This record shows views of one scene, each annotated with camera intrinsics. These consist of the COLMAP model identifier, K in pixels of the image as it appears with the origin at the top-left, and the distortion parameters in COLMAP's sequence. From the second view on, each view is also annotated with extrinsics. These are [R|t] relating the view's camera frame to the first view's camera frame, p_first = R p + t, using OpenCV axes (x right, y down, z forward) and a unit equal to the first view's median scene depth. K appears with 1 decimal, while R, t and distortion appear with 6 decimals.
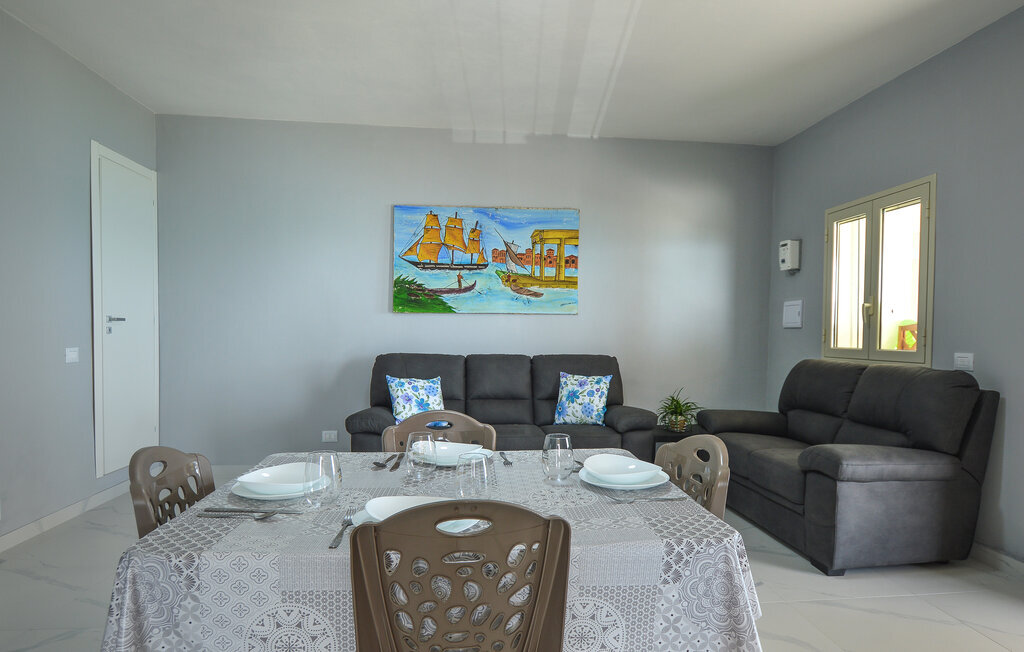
lens RADIAL K [[578.3, 0, 513.4], [0, 578.3, 359.2], [0, 0, 1]] dist [-0.004302, -0.000254]
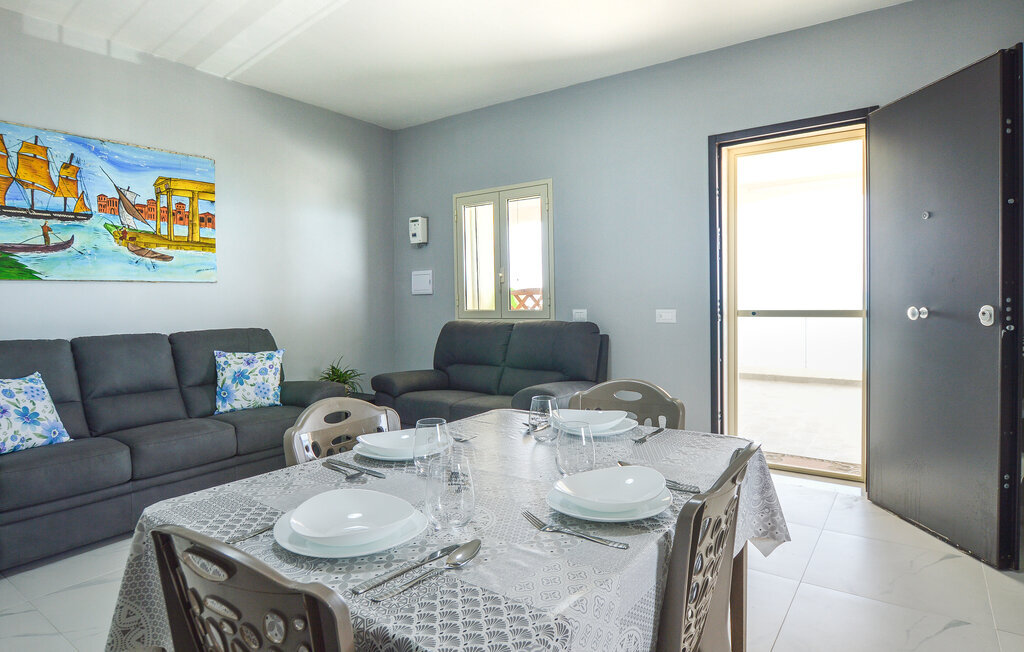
lens RADIAL K [[567.1, 0, 512.0], [0, 567.1, 326.0], [0, 0, 1]] dist [-0.000914, 0.000801]
pose [[0.677425, -0.054493, 0.733570, -0.222014], [0.056829, 0.998149, 0.021668, -0.006966], [-0.733393, 0.027009, 0.679268, 0.118134]]
